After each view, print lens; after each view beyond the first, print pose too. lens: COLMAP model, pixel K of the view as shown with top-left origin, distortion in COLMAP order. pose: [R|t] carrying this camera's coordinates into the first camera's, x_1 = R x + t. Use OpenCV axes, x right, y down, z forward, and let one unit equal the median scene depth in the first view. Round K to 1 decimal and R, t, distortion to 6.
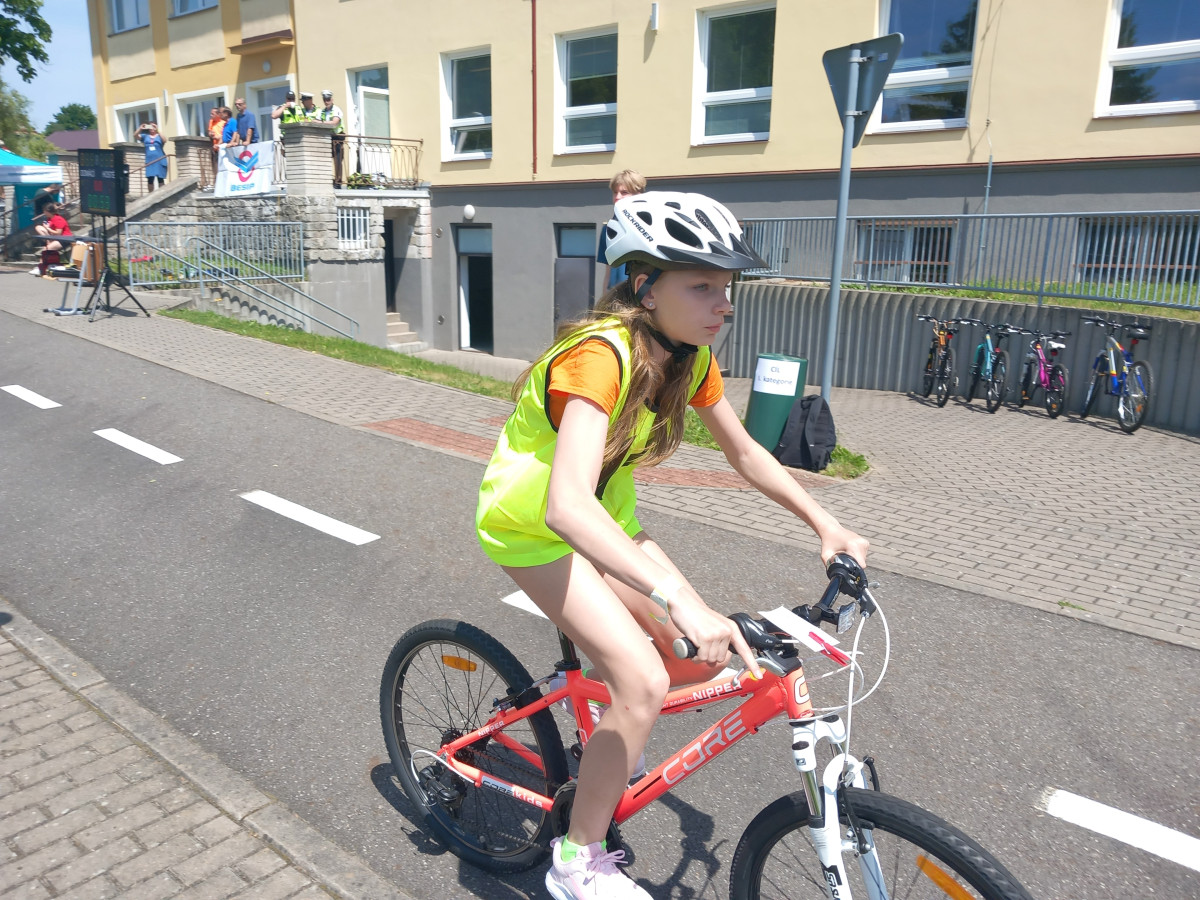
lens RADIAL K [[985.6, 0, 579.9], [0, 985.6, 389.4], [0, 0, 1]] dist [0.008410, 0.011061]
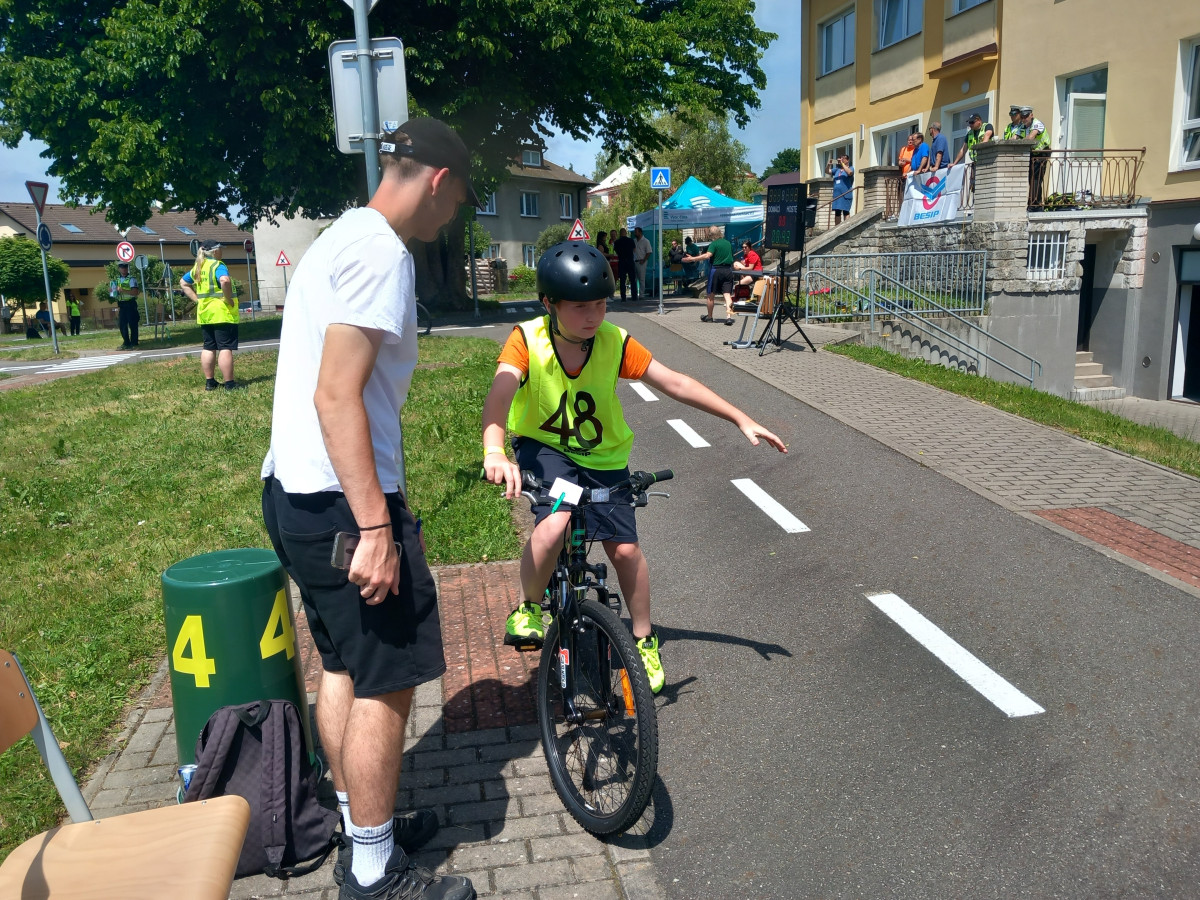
lens RADIAL K [[931.9, 0, 583.6], [0, 931.9, 438.2], [0, 0, 1]] dist [-0.010696, 0.020052]
pose [[0.779967, 0.096816, -0.618286, -0.018681], [-0.076357, 0.995302, 0.059528, -0.016291], [0.621145, 0.000780, 0.783695, 0.076110]]
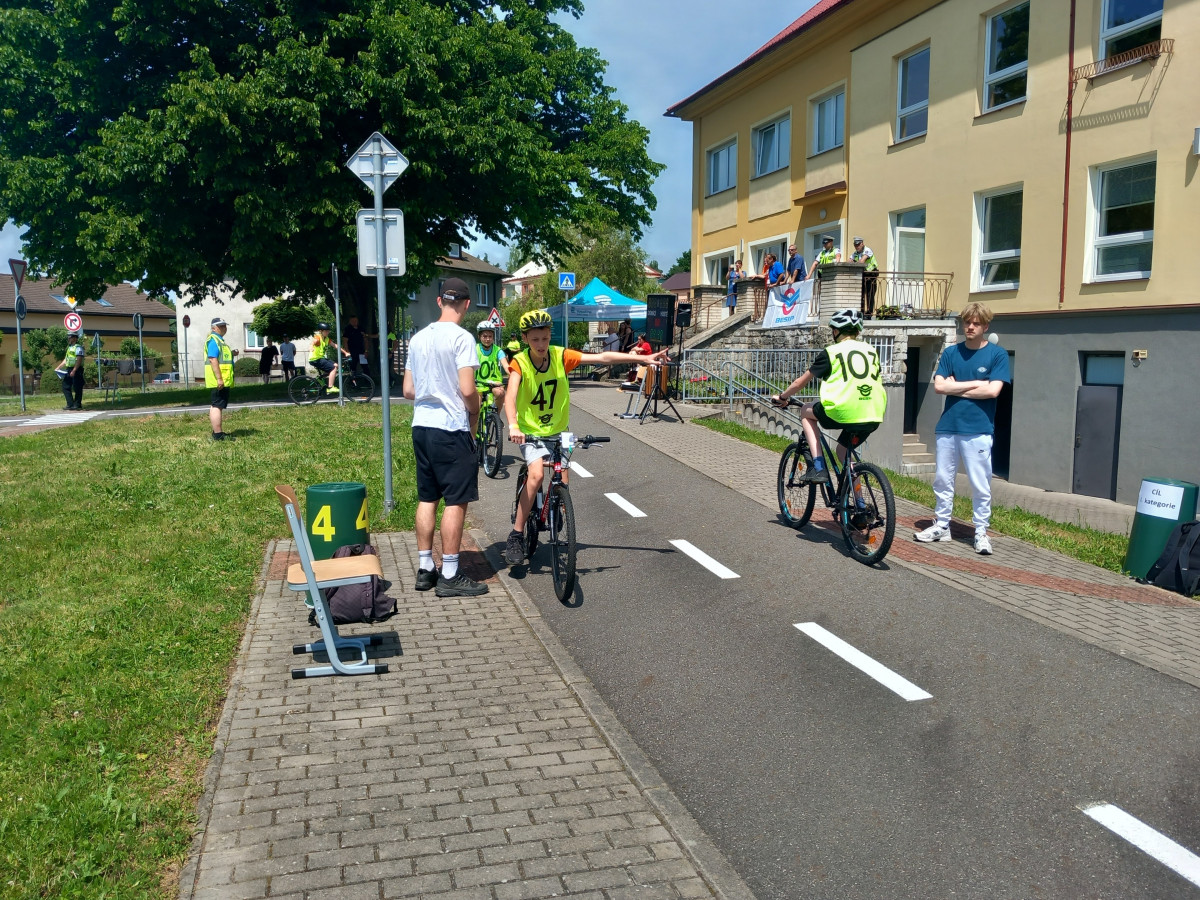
lens RADIAL K [[958.9, 0, 600.0], [0, 958.9, 450.0], [0, 0, 1]] dist [0.100609, -0.171199]
pose [[0.843554, 0.063960, -0.533221, 0.096579], [-0.096324, 0.994801, -0.033058, 0.009295], [0.528335, 0.079248, 0.845330, -0.077813]]
